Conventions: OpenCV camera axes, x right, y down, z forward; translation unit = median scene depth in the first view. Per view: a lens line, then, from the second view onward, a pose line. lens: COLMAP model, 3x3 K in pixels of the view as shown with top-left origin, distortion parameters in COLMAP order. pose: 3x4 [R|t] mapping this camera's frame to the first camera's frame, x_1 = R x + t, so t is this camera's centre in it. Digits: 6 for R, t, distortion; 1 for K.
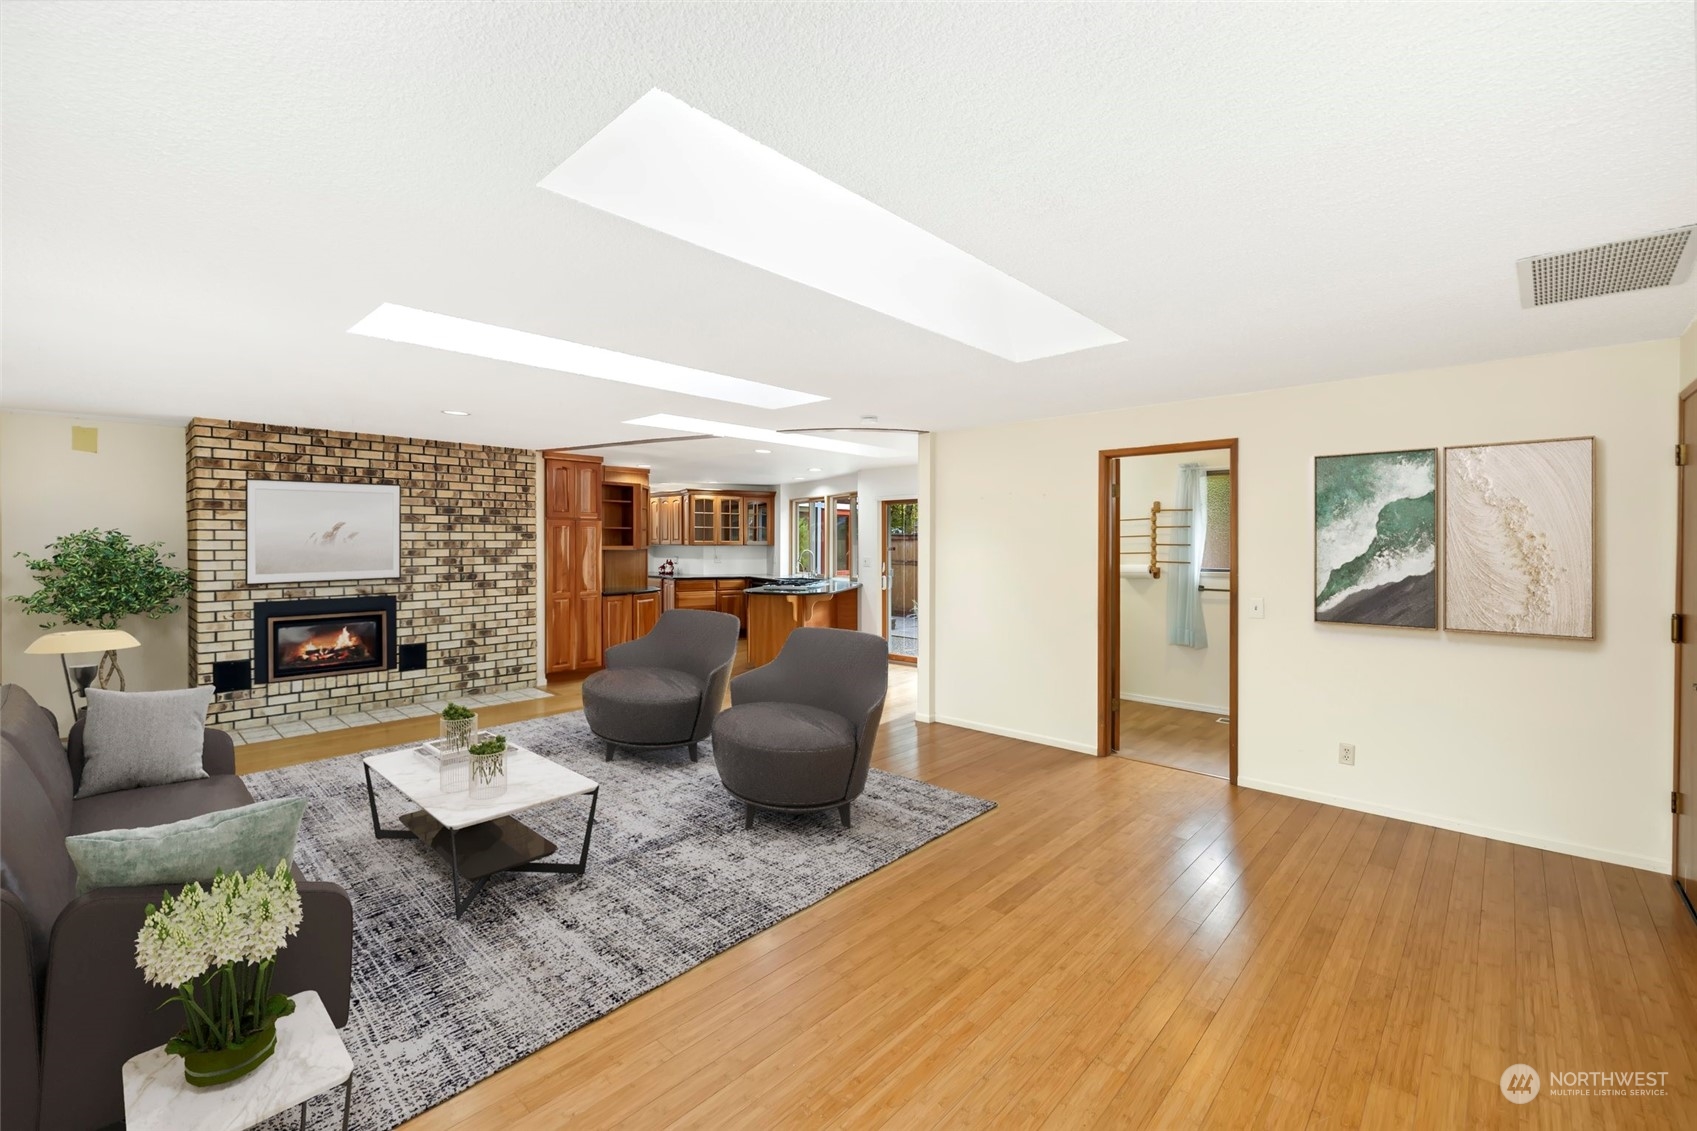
lens RADIAL K [[717.1, 0, 835.8], [0, 717.1, 546.9], [0, 0, 1]] dist [-0.001683, 0.000006]
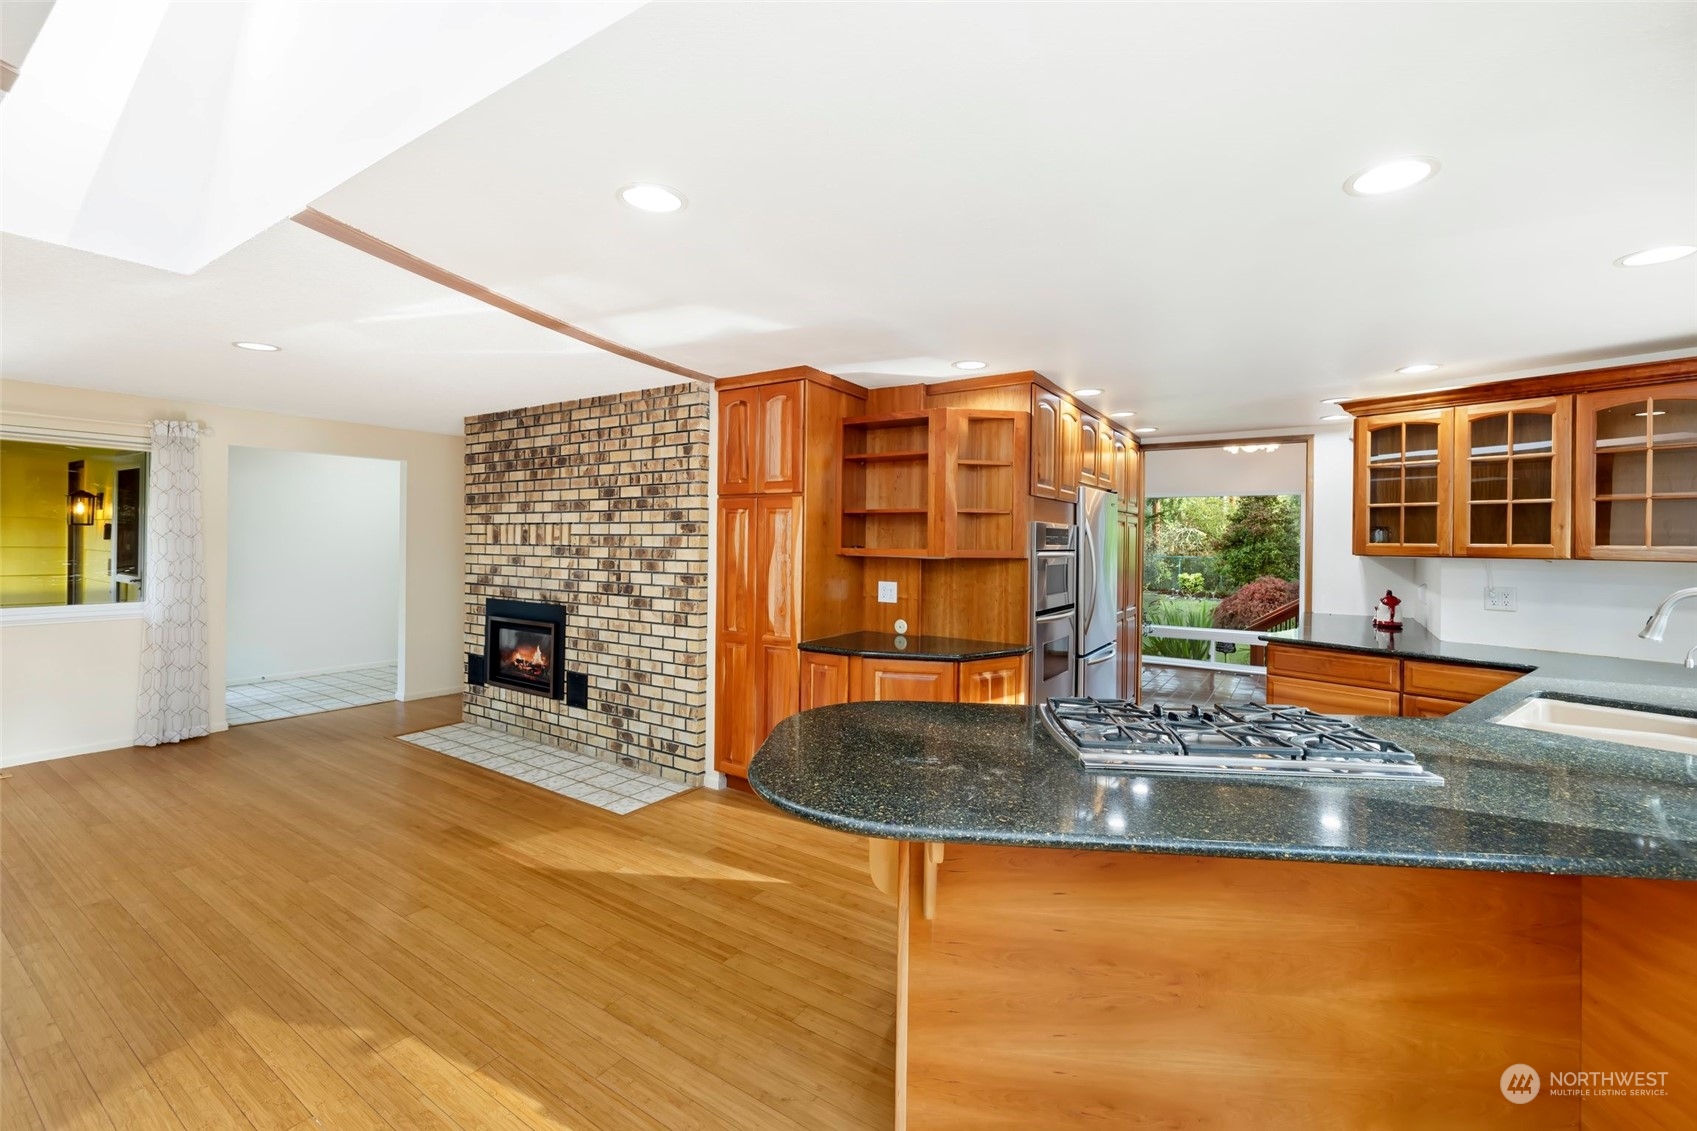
lens RADIAL K [[717.1, 0, 835.8], [0, 717.1, 546.9], [0, 0, 1]] dist [-0.001683, 0.000006]
pose [[0.161846, 0.007694, -0.986786, 0.182613], [-0.019350, 0.999802, 0.004622, -0.004921], [0.986626, 0.018346, 0.161962, 1.069411]]
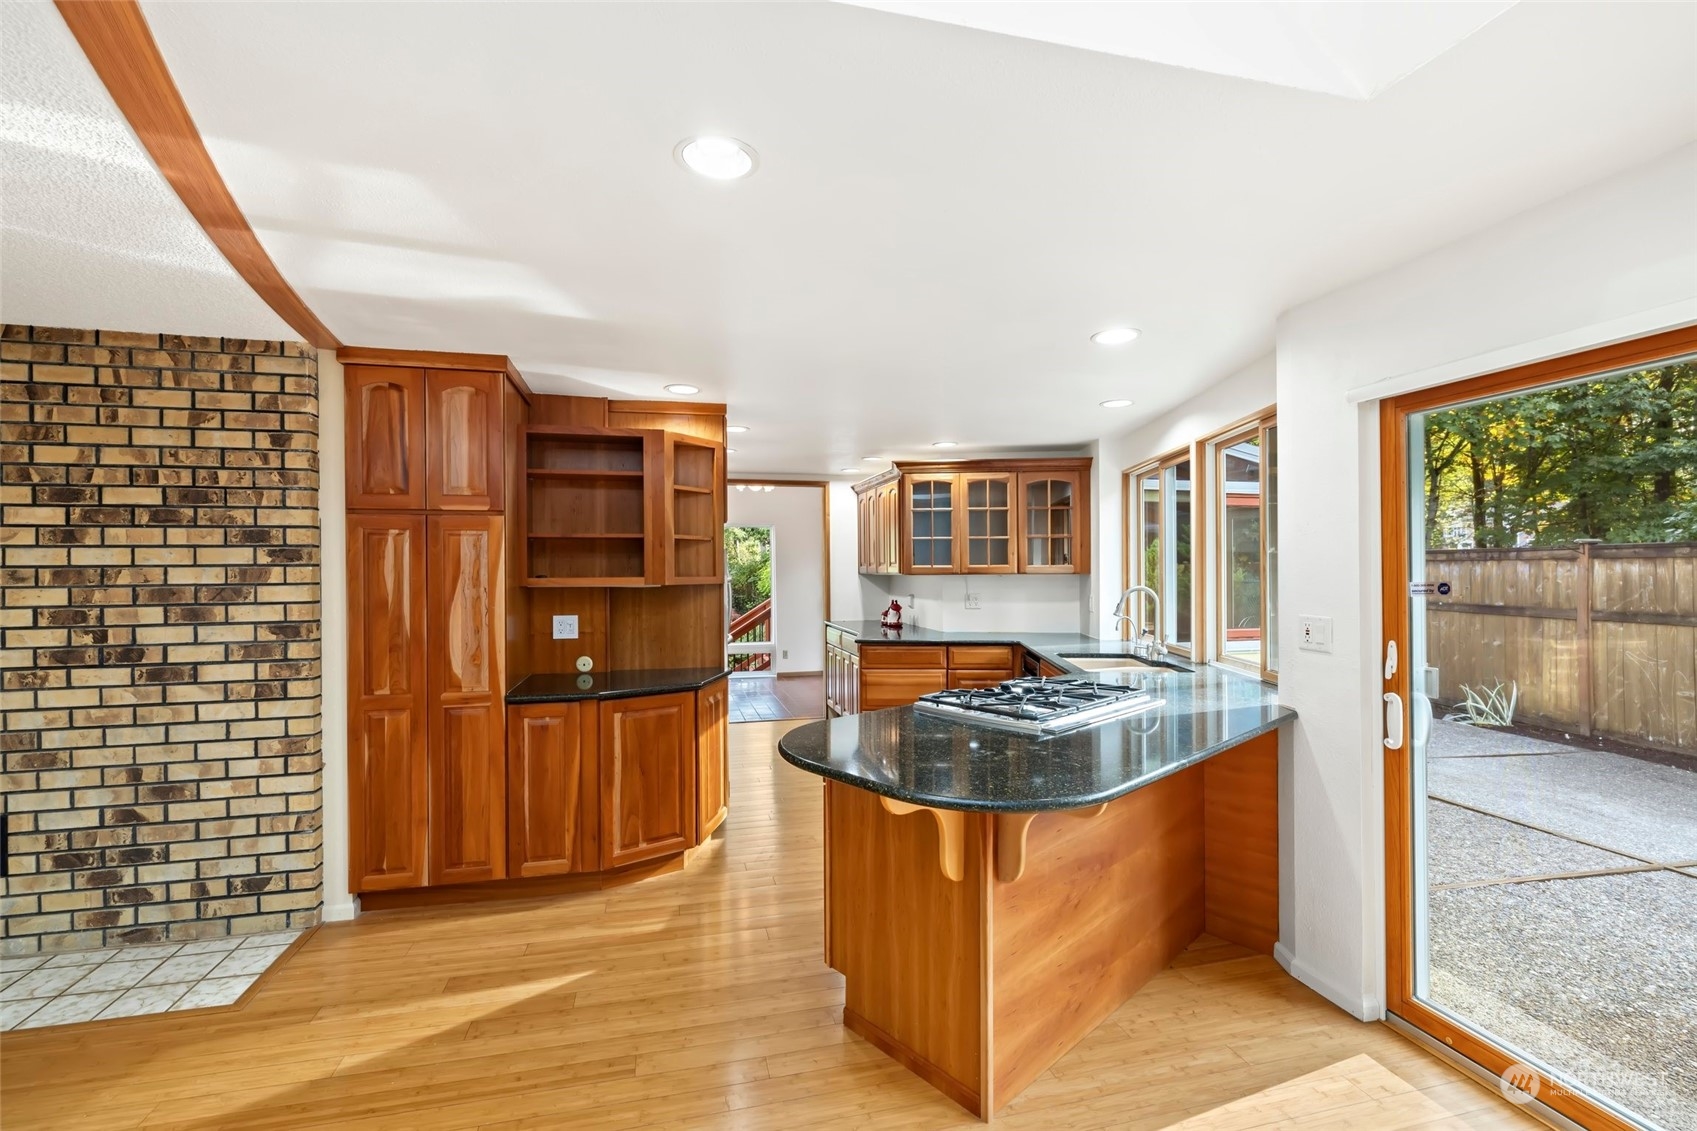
lens RADIAL K [[728.3, 0, 832.7], [0, 728.3, 573.4], [0, 0, 1]] dist [0.000608, -0.000115]
pose [[0.834478, -0.003567, -0.551030, 0.057062], [0.002735, 0.999994, -0.002331, -0.003105], [0.551035, 0.000438, 0.834482, 0.863172]]
